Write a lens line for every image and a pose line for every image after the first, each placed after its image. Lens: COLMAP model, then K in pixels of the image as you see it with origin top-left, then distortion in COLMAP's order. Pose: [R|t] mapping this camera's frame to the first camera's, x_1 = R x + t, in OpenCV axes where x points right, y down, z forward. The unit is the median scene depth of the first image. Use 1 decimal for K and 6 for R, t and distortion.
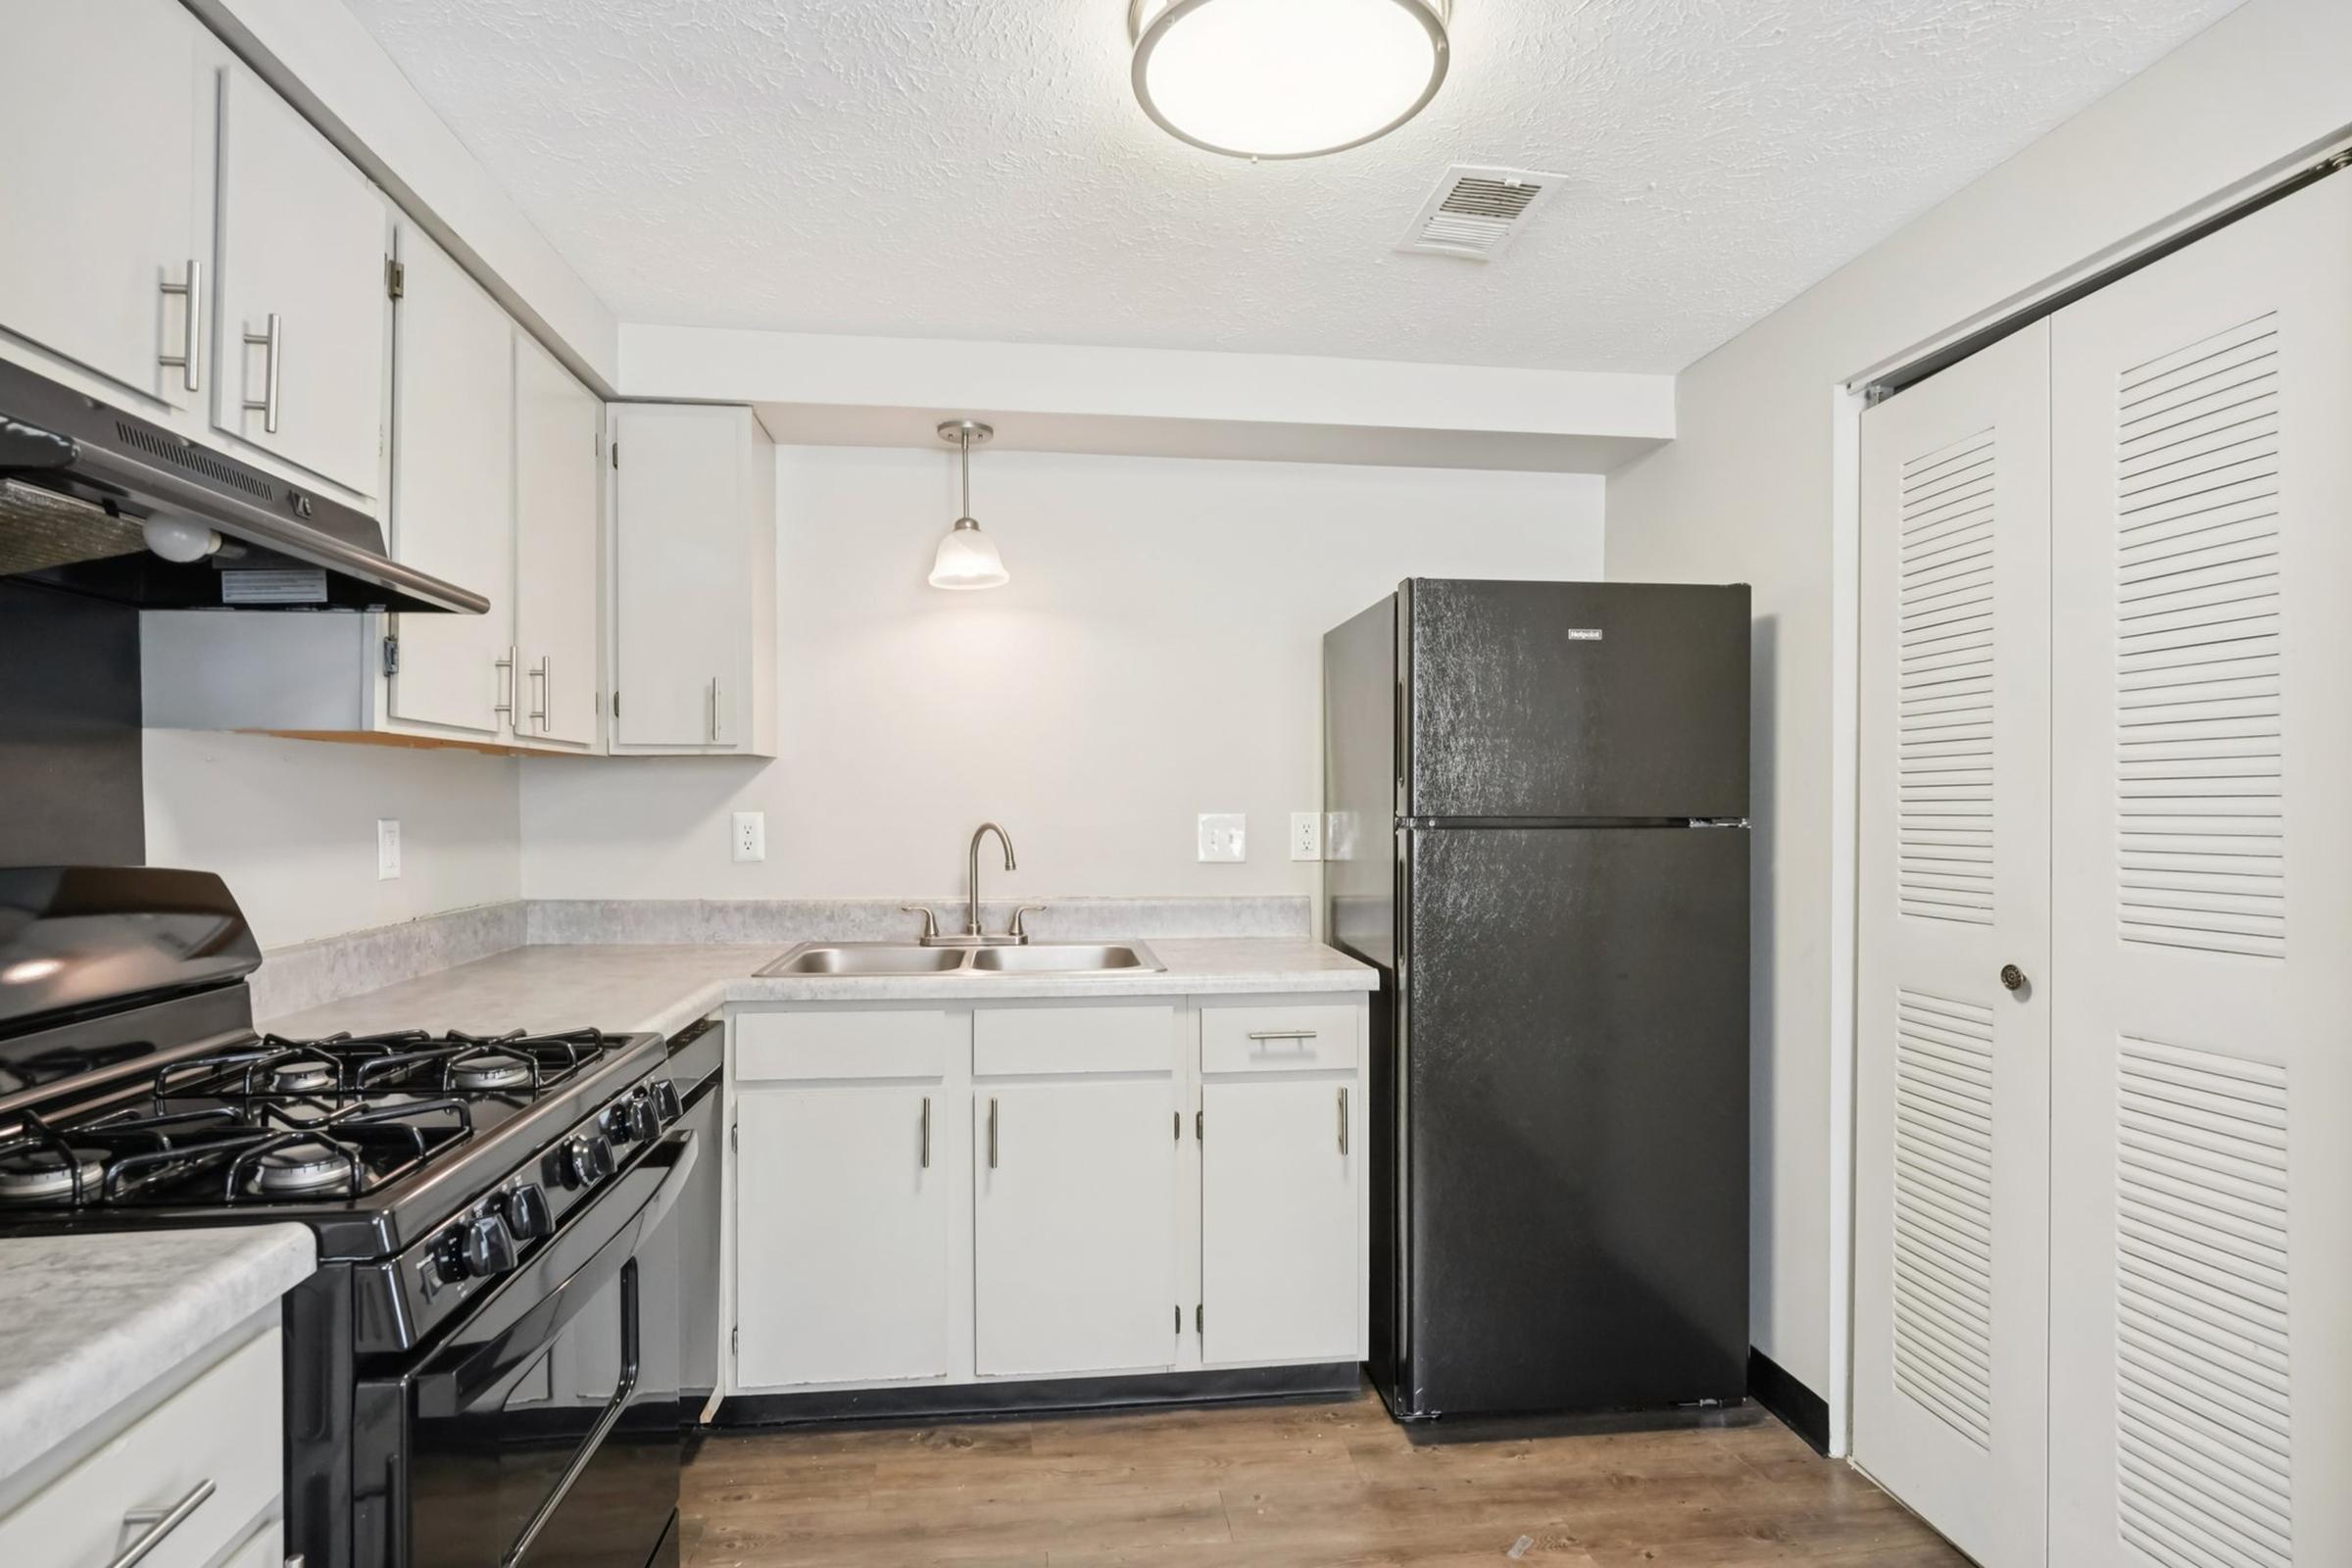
lens RADIAL K [[1191.8, 0, 1172.9], [0, 1191.8, 787.2], [0, 0, 1]] dist [-0.006184, 0.002285]
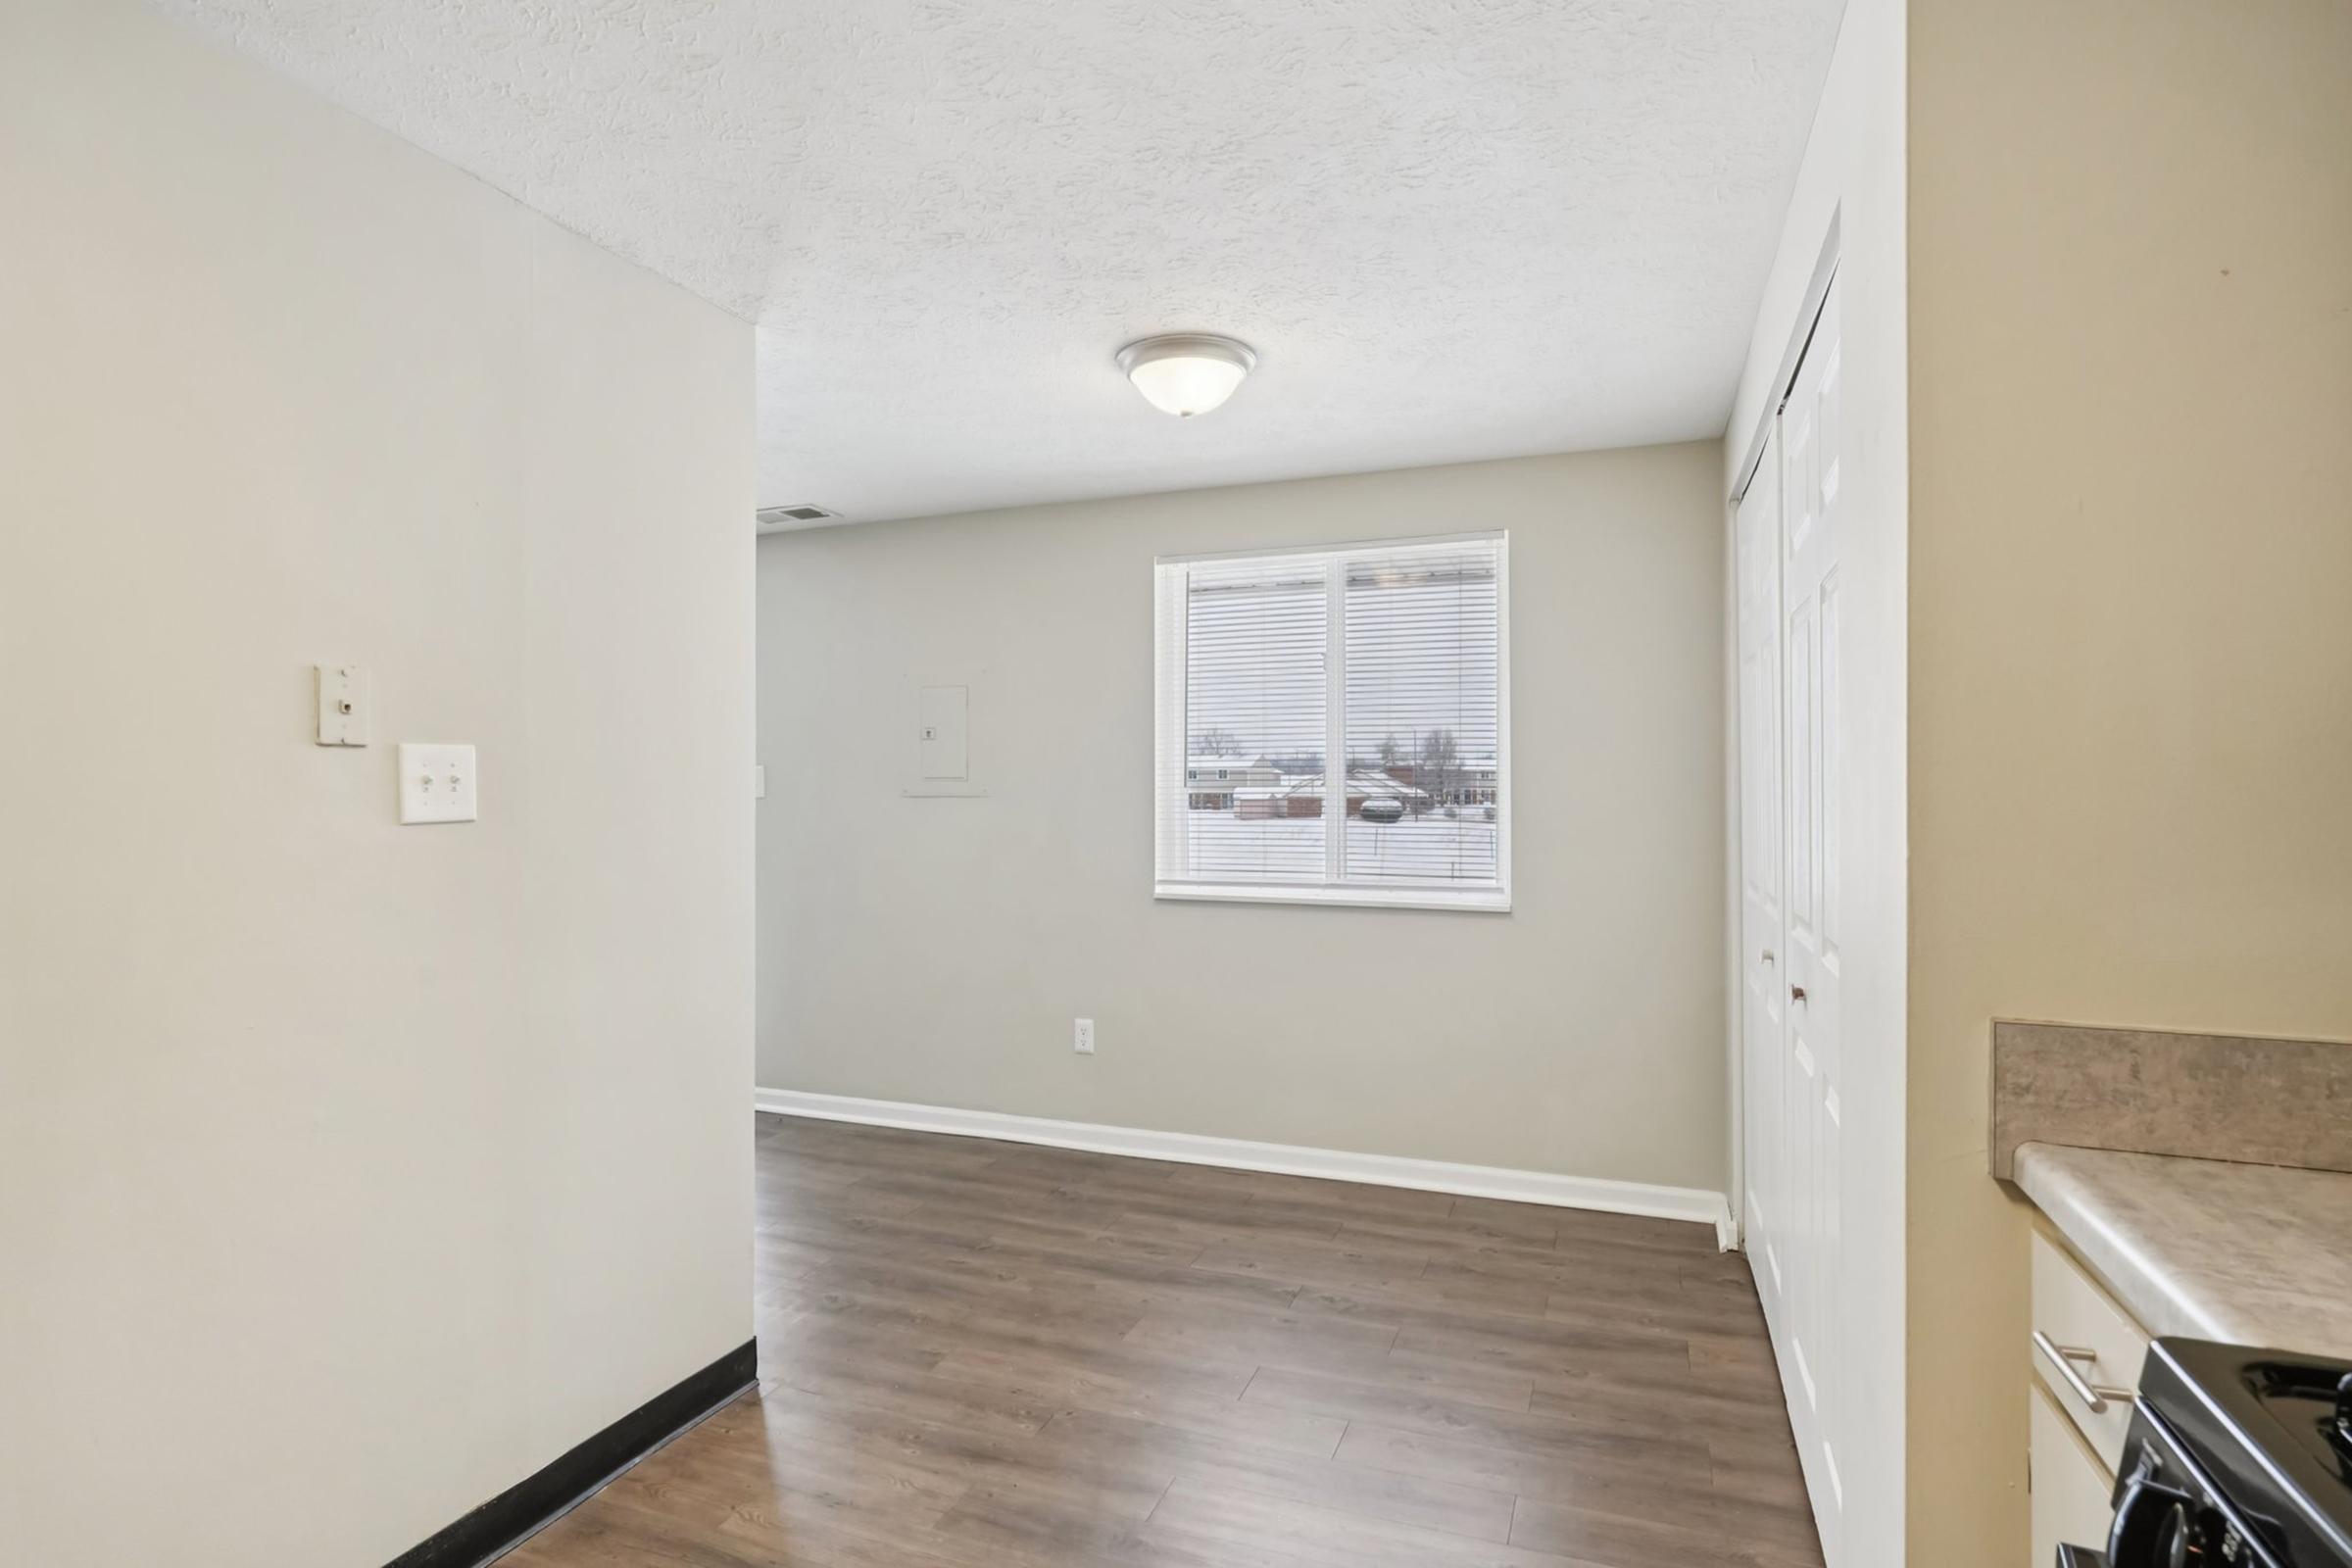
lens RADIAL K [[1200.2, 0, 1166.4], [0, 1200.2, 792.7], [0, 0, 1]] dist [-0.020491, 0.010334]
pose [[-0.881106, -0.001583, 0.472917, -0.198915], [-0.003380, 0.999990, -0.002950, 0.006991], [-0.472908, -0.004198, -0.881102, 0.834961]]
